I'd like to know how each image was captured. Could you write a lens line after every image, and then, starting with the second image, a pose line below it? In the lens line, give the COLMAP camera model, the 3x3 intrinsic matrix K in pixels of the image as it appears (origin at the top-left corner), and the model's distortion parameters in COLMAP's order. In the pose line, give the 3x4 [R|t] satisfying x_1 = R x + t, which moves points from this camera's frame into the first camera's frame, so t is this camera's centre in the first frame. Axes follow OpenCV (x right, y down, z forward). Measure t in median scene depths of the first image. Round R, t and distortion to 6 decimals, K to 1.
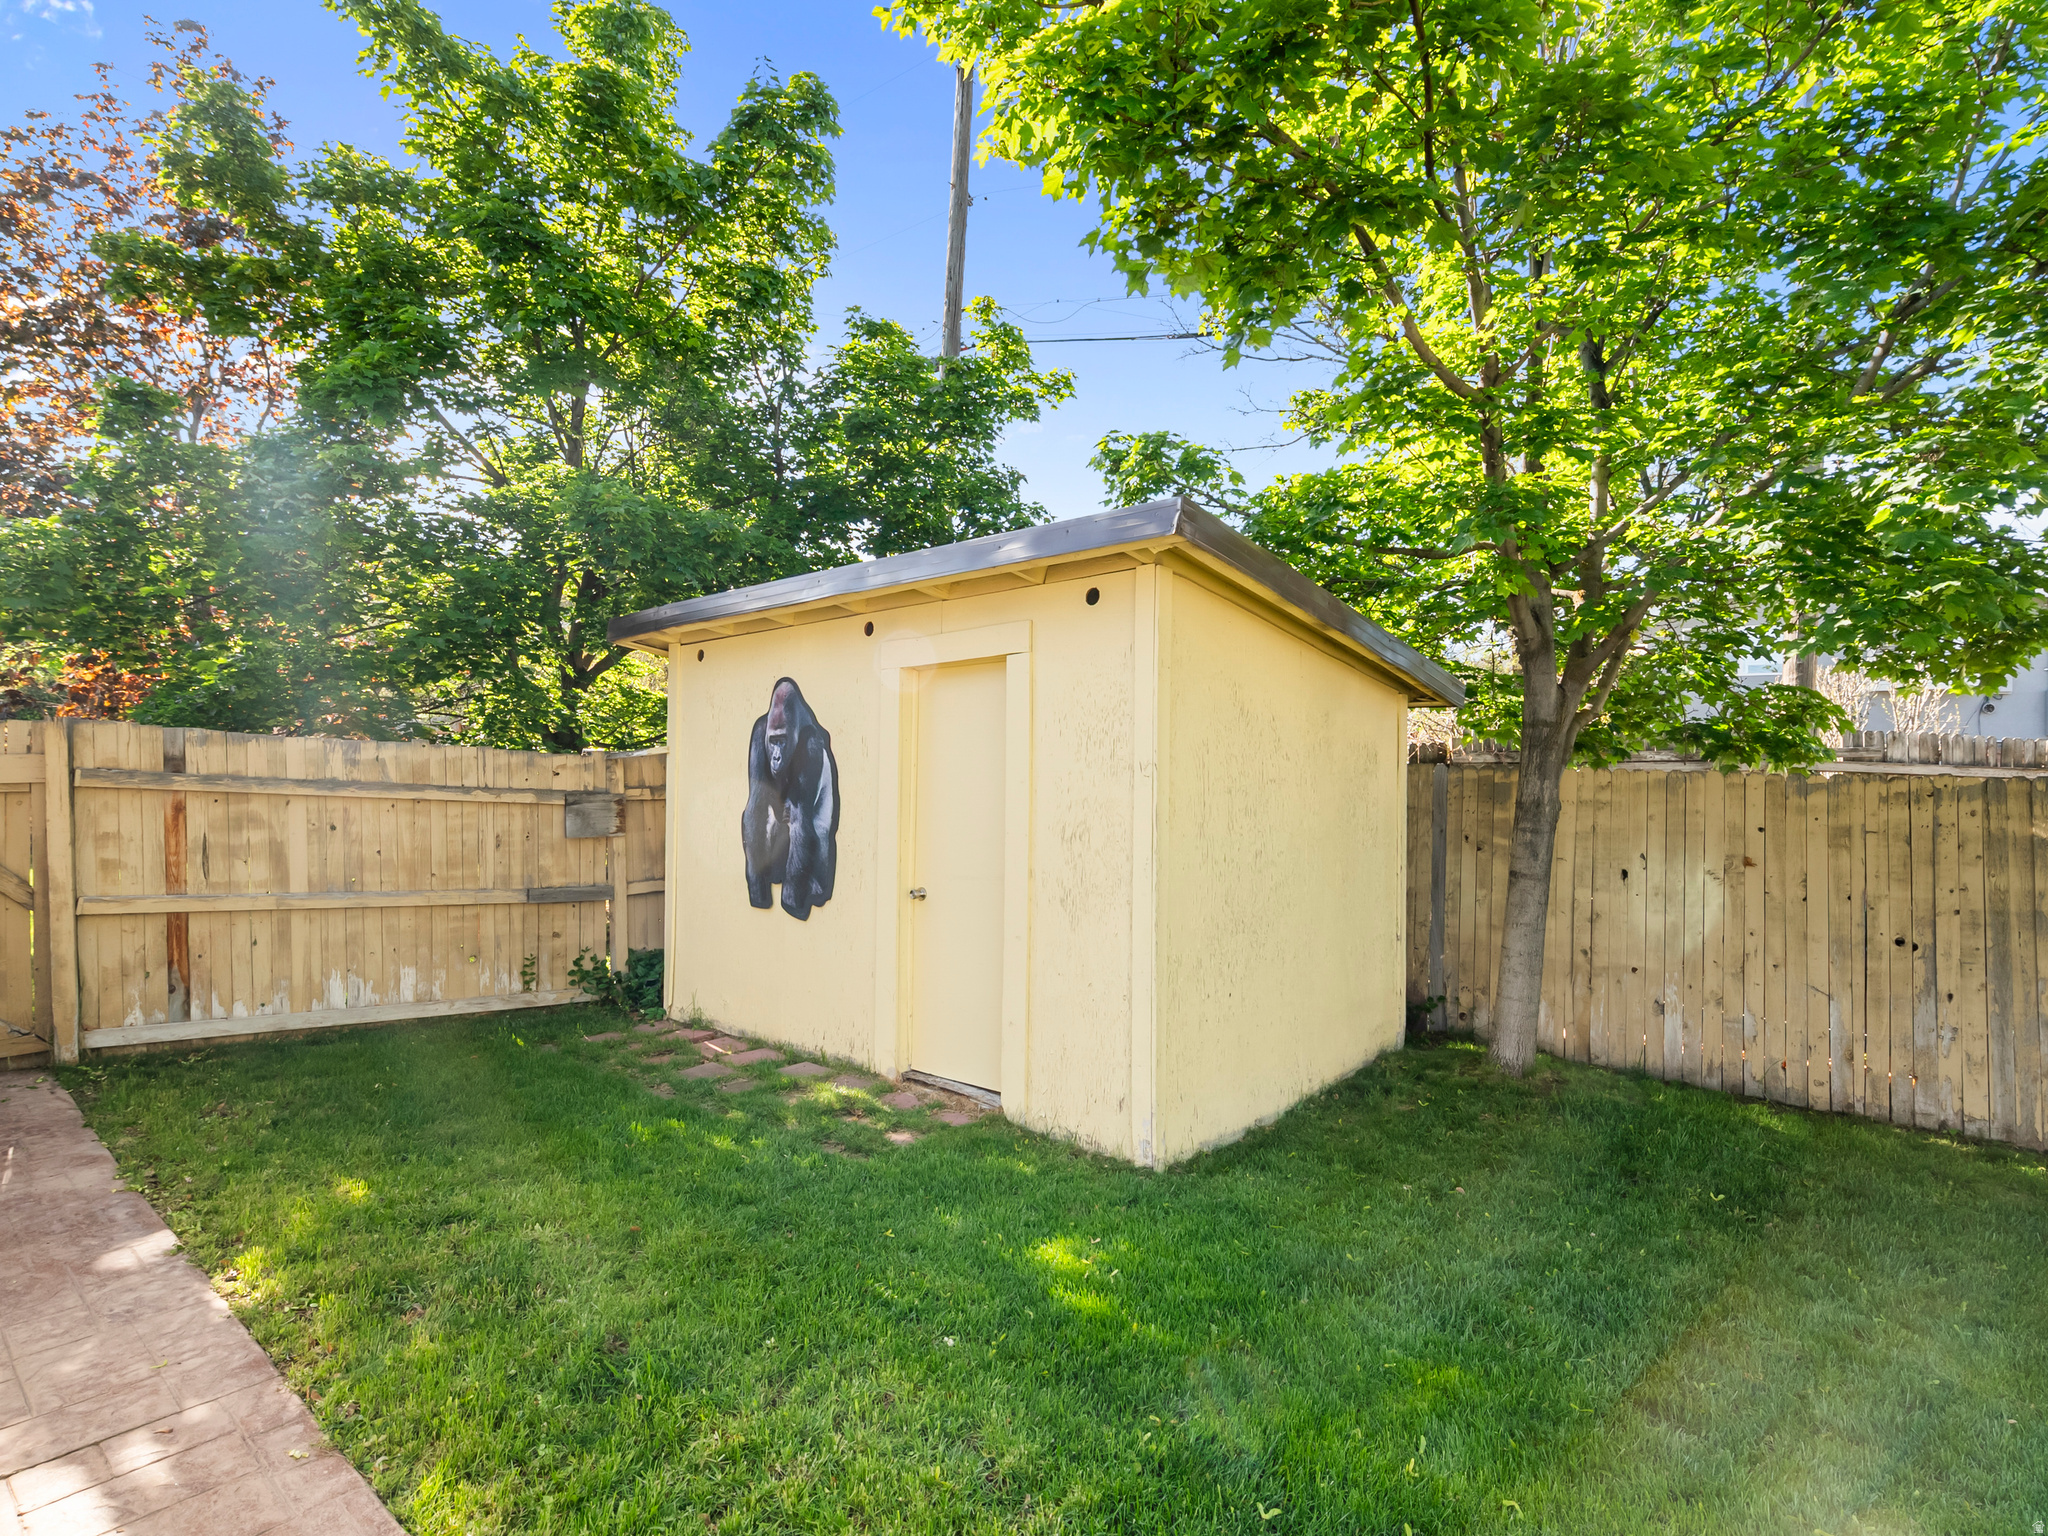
lens RADIAL K [[1034.8, 0, 1030.3], [0, 1034.8, 785.3], [0, 0, 1]] dist [-0.003015, 0.000234]
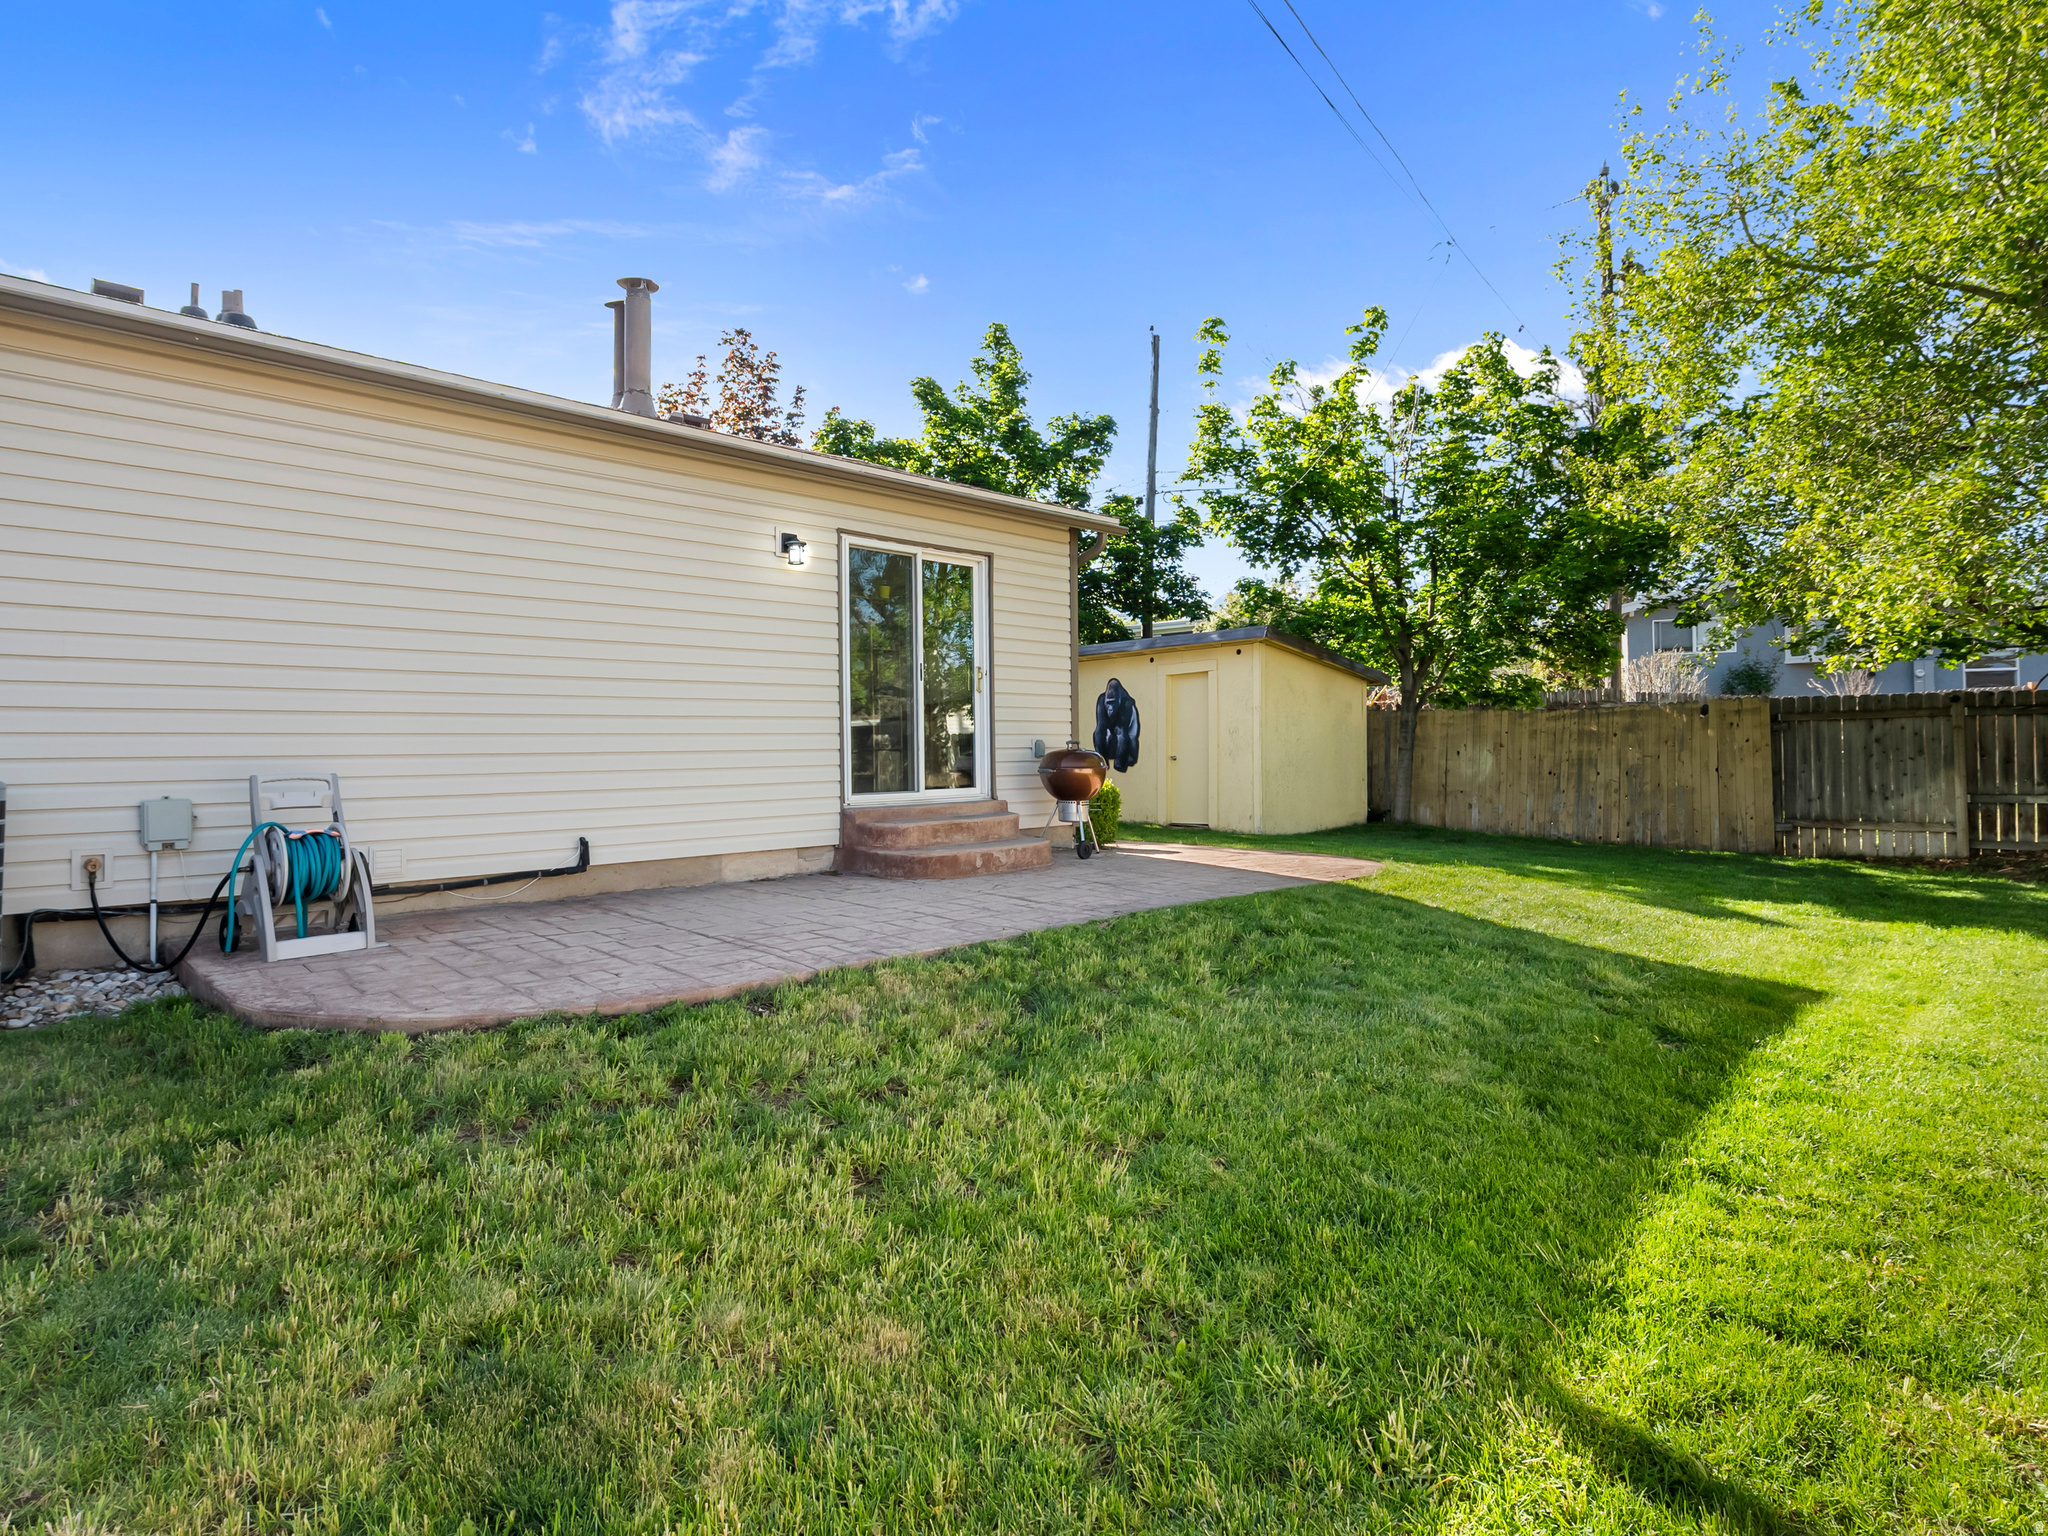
lens RADIAL K [[1067.6, 0, 1035.5], [0, 1067.6, 779.6], [0, 0, 1]] dist [-0.000426, 0.000467]
pose [[0.995471, -0.008316, -0.094698, -0.178788], [0.009744, 0.999845, 0.014630, 0.102990], [0.094562, -0.015487, 0.995399, -1.605336]]
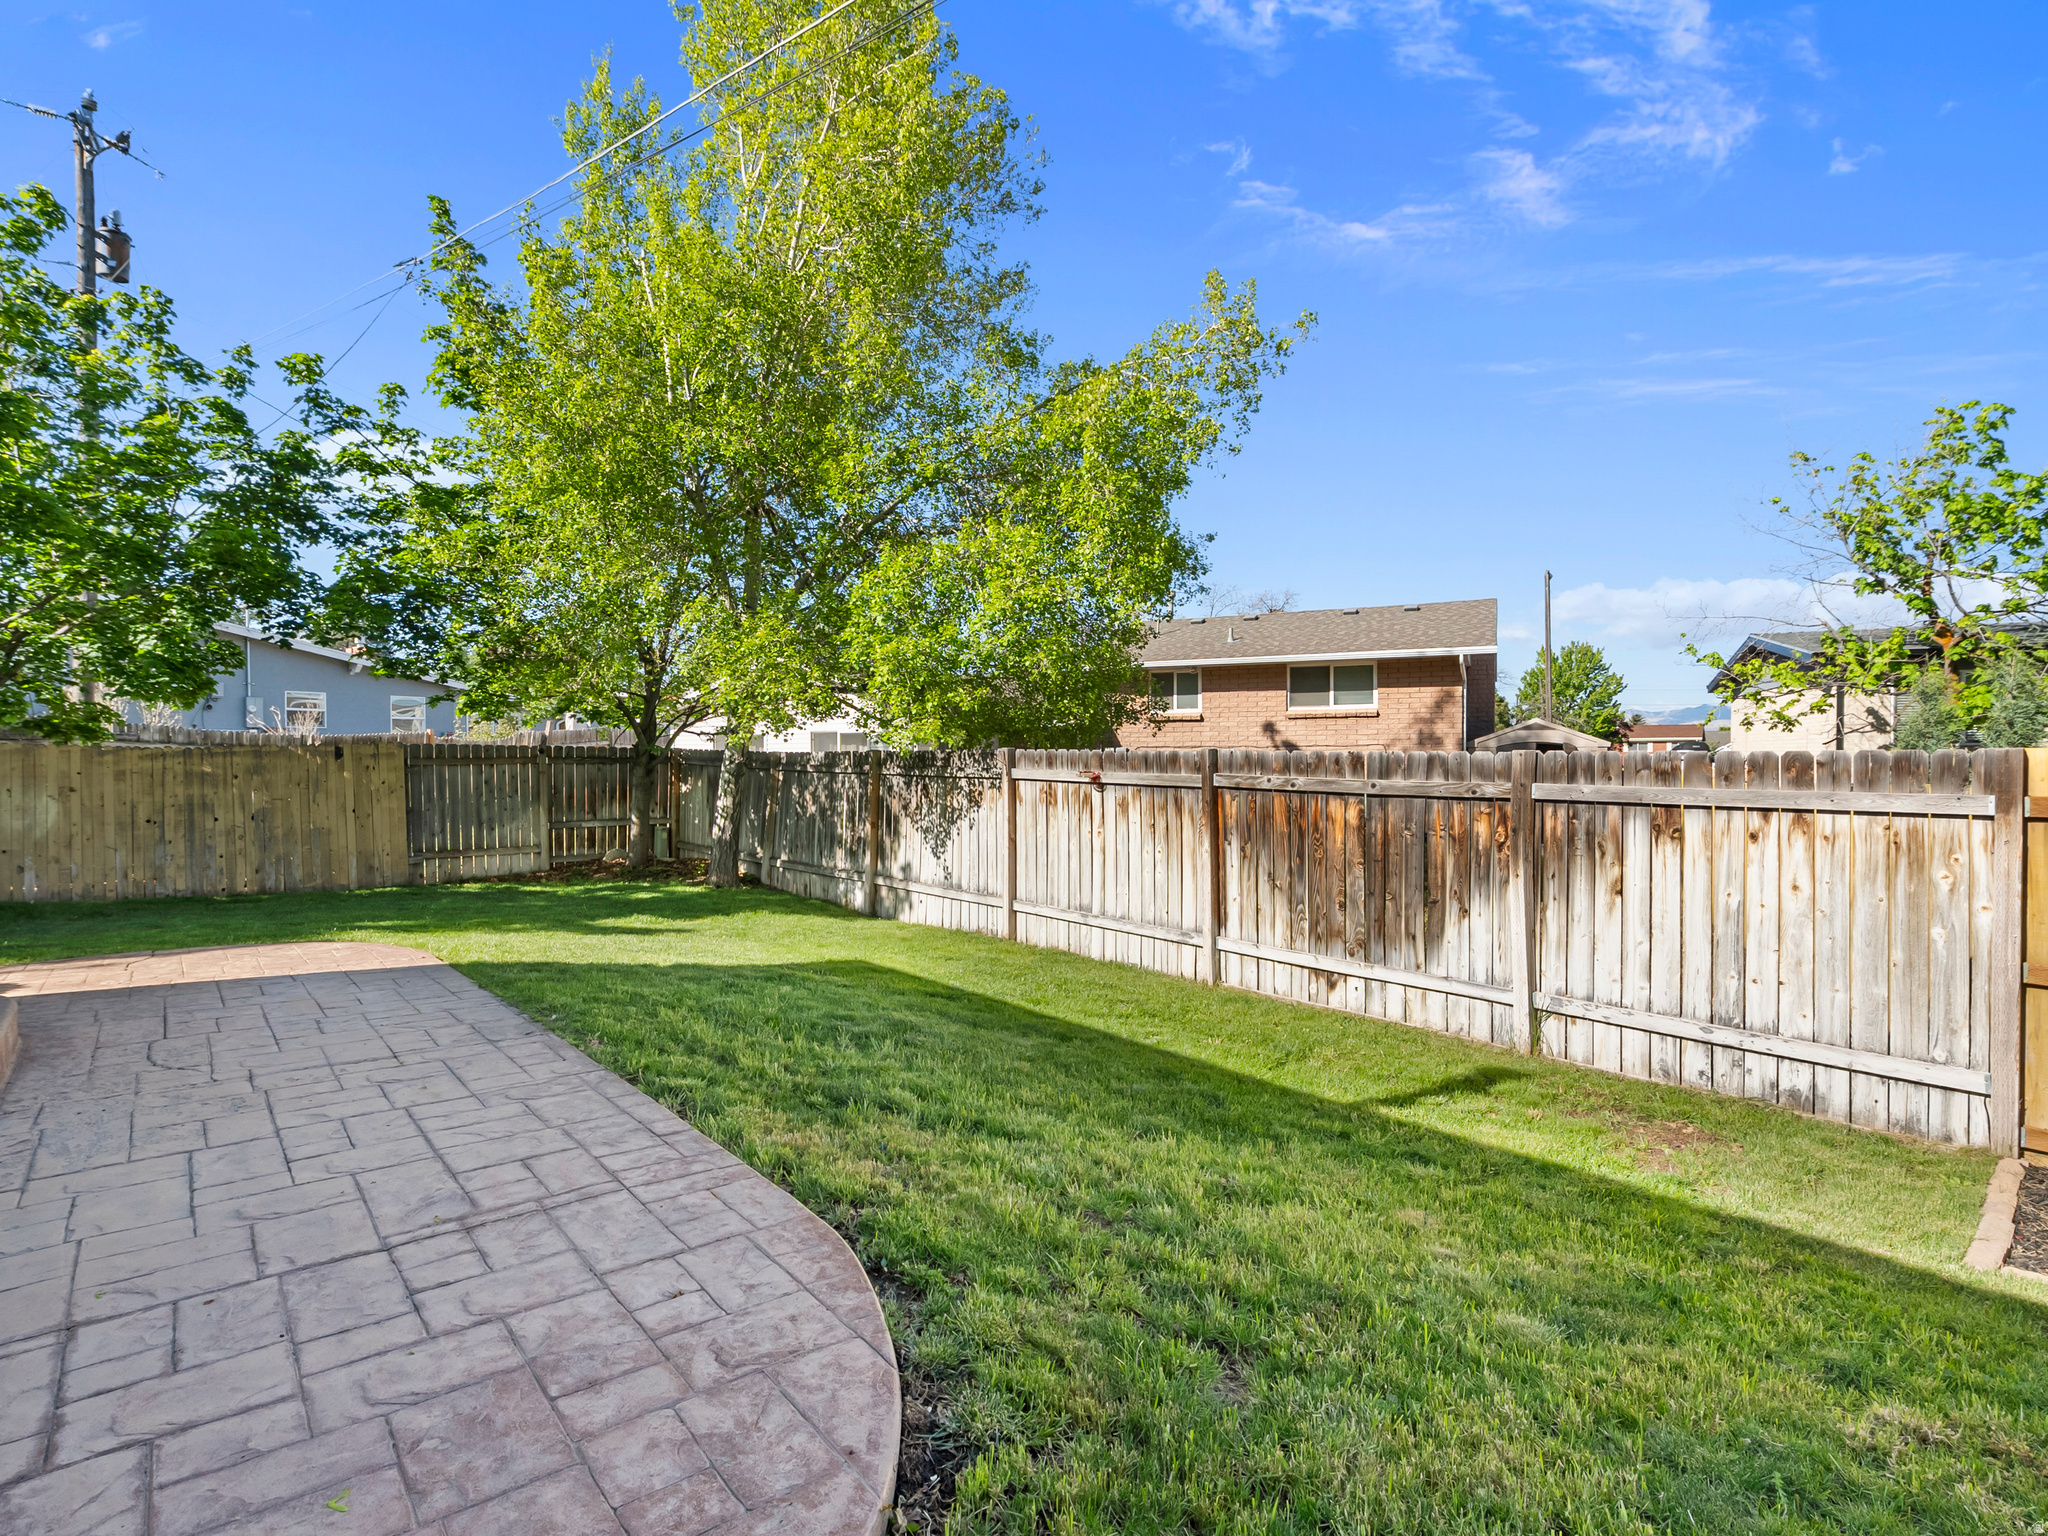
lens RADIAL K [[1044.3, 0, 1026.7], [0, 1044.3, 751.3], [0, 0, 1]] dist [-0.003252, 0.001291]
pose [[0.169493, 0.003883, 0.985524, -0.931741], [0.014176, 0.999879, -0.006378, 0.037243], [-0.985429, 0.015052, 0.169417, -1.105550]]
